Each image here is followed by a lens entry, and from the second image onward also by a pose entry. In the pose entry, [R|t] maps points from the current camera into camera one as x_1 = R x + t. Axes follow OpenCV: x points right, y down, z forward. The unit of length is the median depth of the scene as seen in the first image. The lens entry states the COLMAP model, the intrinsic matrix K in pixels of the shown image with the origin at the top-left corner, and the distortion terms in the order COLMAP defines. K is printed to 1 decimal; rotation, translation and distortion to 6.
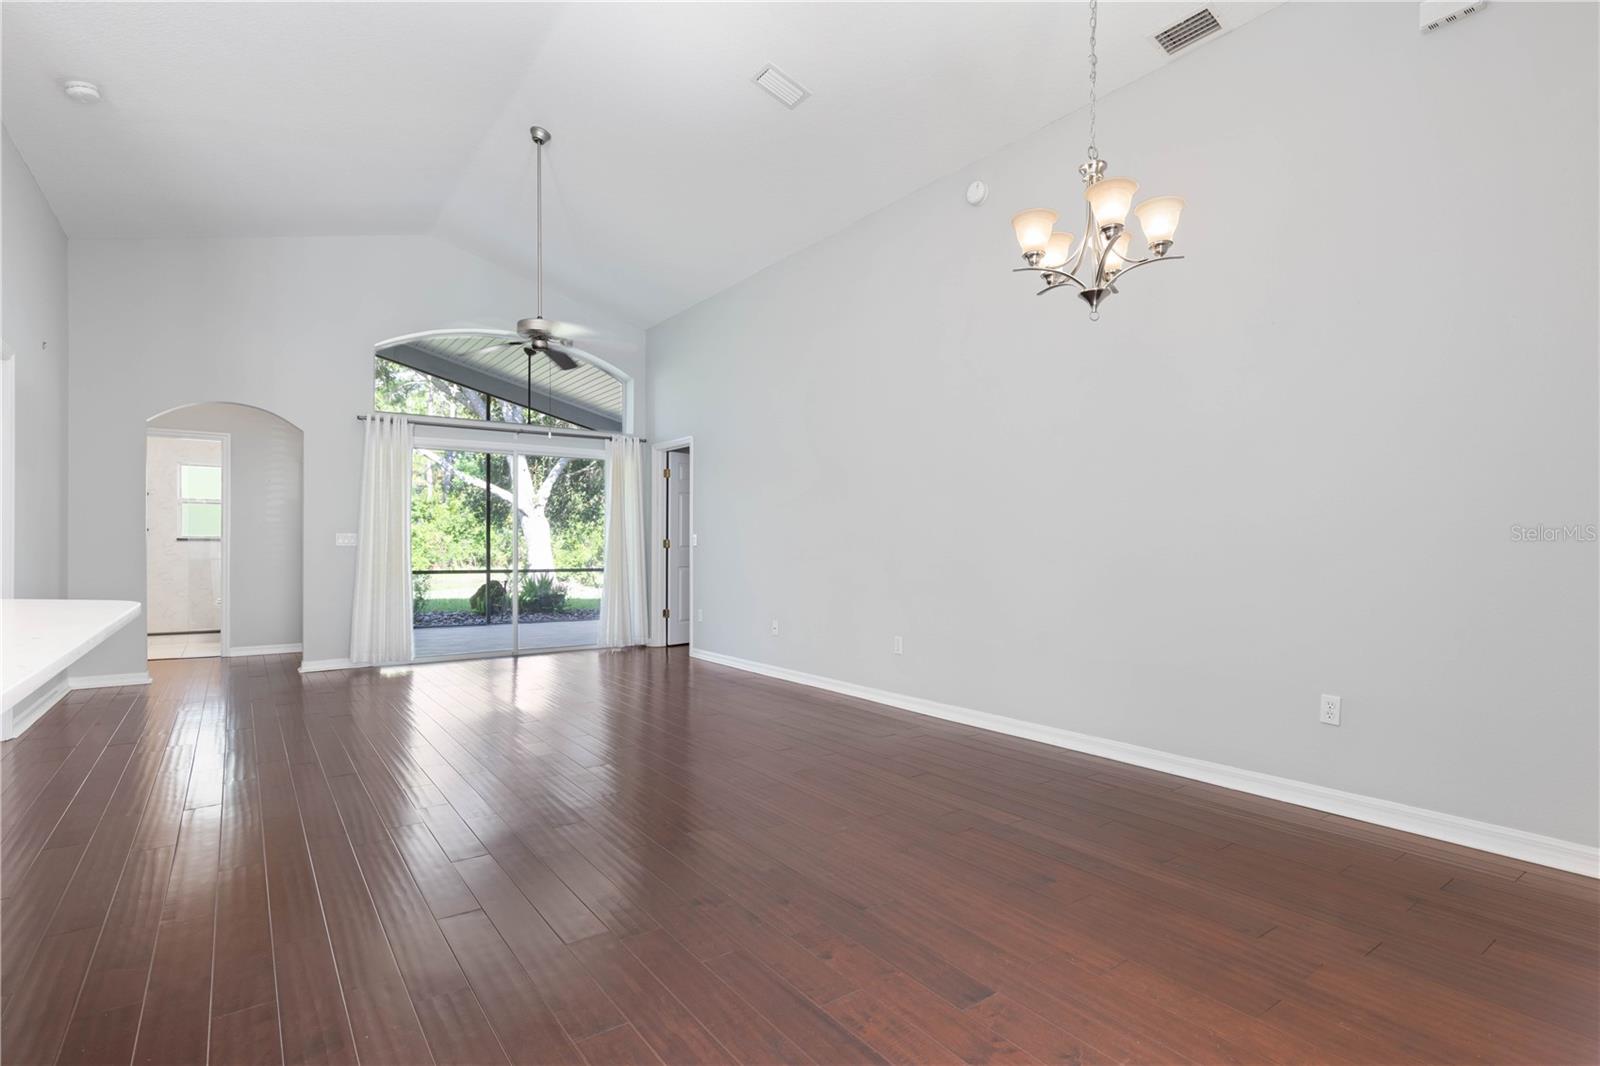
lens RADIAL K [[790.9, 0, 806.1], [0, 790.9, 543.2], [0, 0, 1]] dist [0.002212, 0.000173]
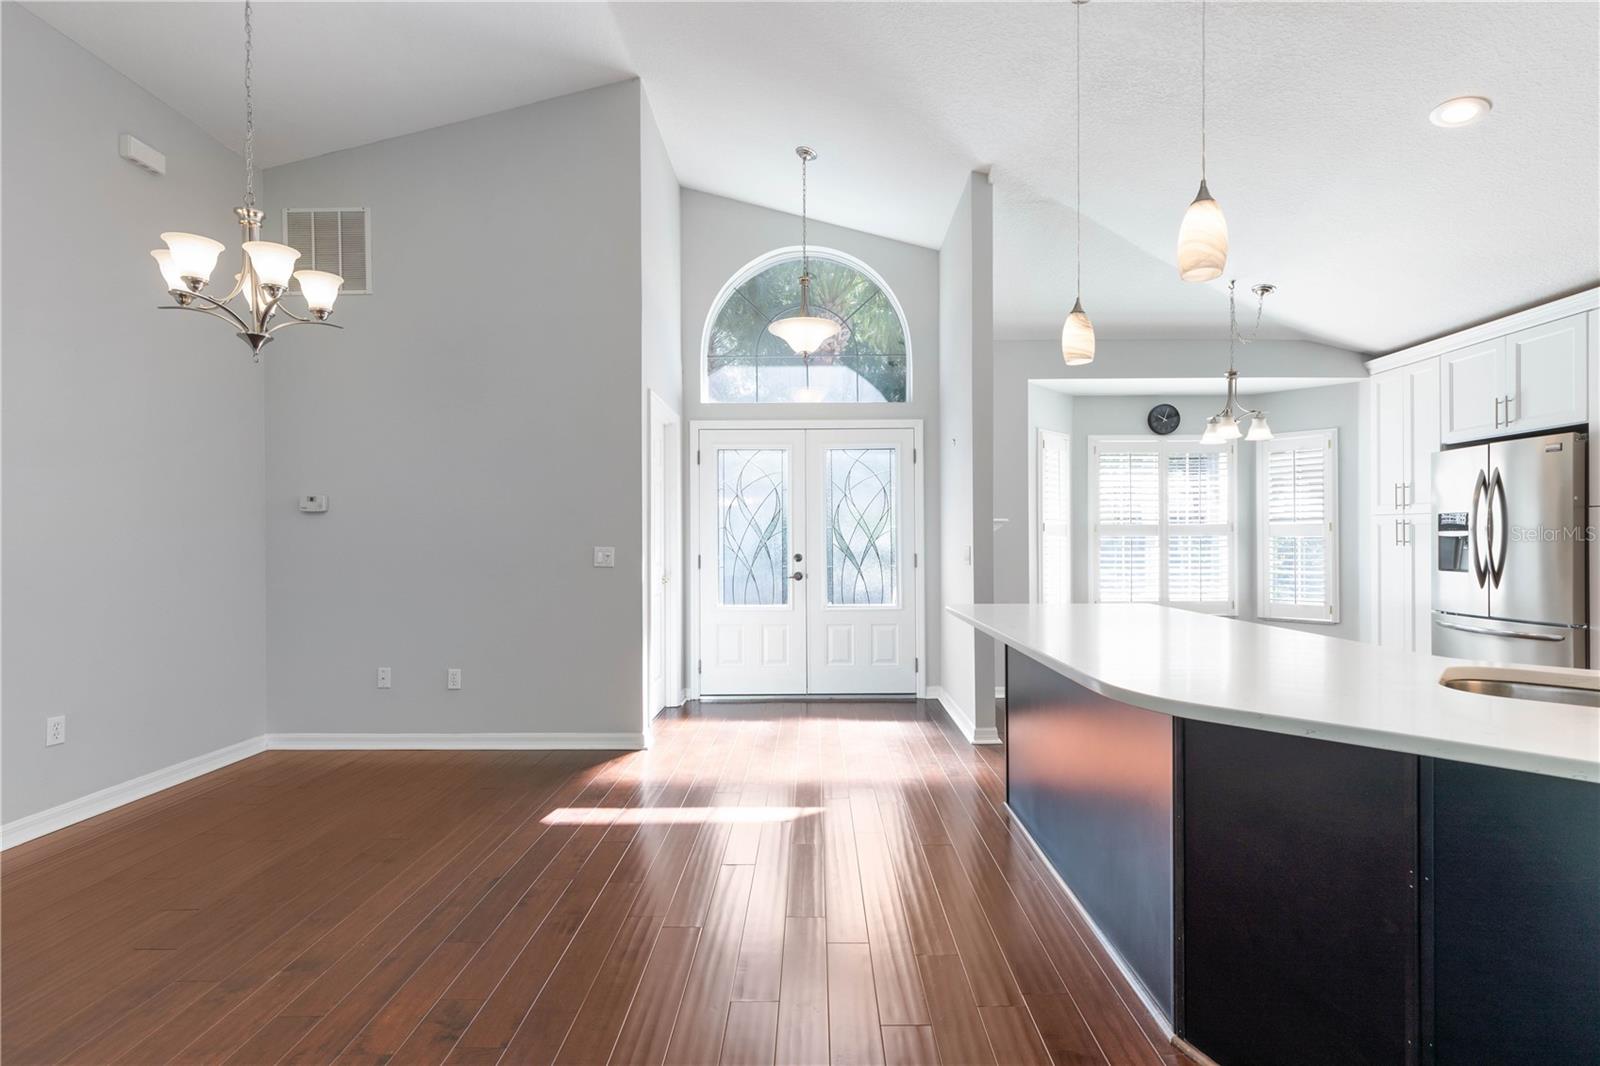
lens RADIAL K [[717.3, 0, 816.0], [0, 717.3, 539.3], [0, 0, 1]] dist [0.003700, -0.000738]
pose [[-0.807329, 0.003285, 0.590093, -0.294525], [0.001435, 0.999992, -0.003604, -0.015285], [-0.590100, -0.002063, -0.807327, 0.489638]]
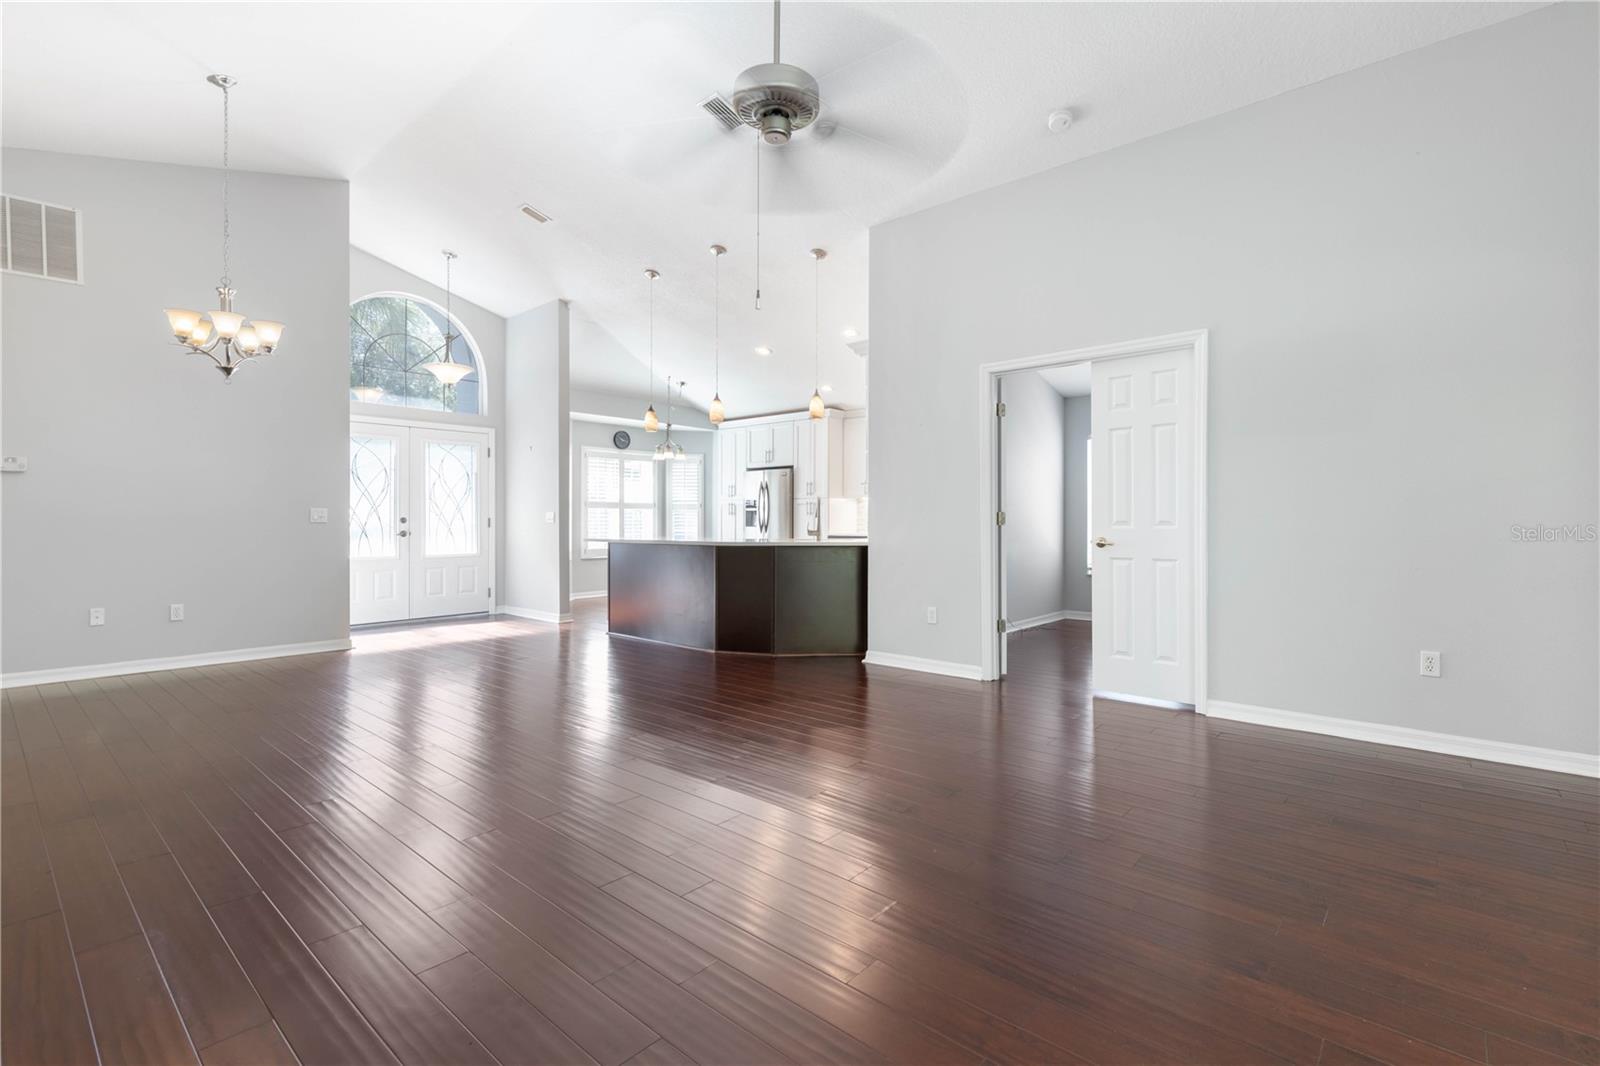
lens RADIAL K [[726.2, 0, 816.3], [0, 726.2, 530.8], [0, 0, 1]] dist [0.004998, 0.000068]
pose [[-0.973520, 0.000102, -0.228603, -0.179375], [-0.002756, 0.999922, 0.012184, 0.001636], [0.228586, 0.012491, -0.973444, 1.025585]]
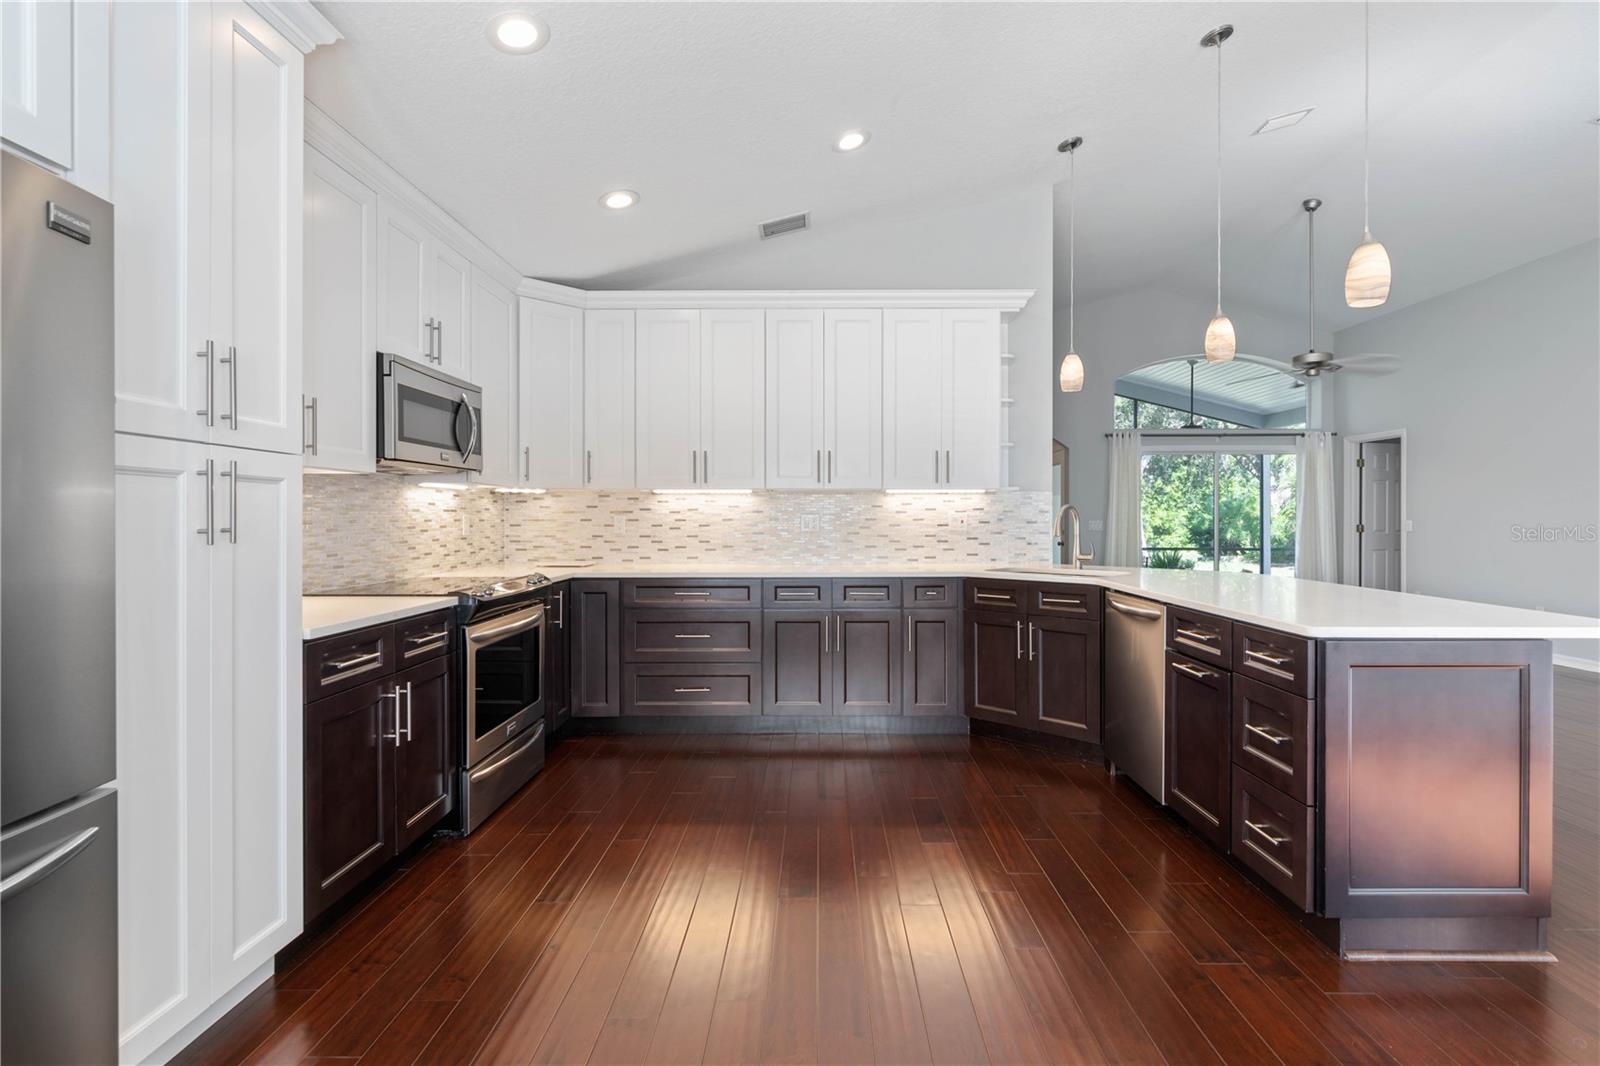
lens RADIAL K [[745.7, 0, 814.1], [0, 745.7, 522.8], [0, 0, 1]] dist [-0.002073, -0.000375]
pose [[0.803333, 0.000938, -0.595530, -0.186832], [0.003483, 0.999974, 0.006274, -0.017043], [0.595520, -0.007114, 0.803309, -0.287855]]
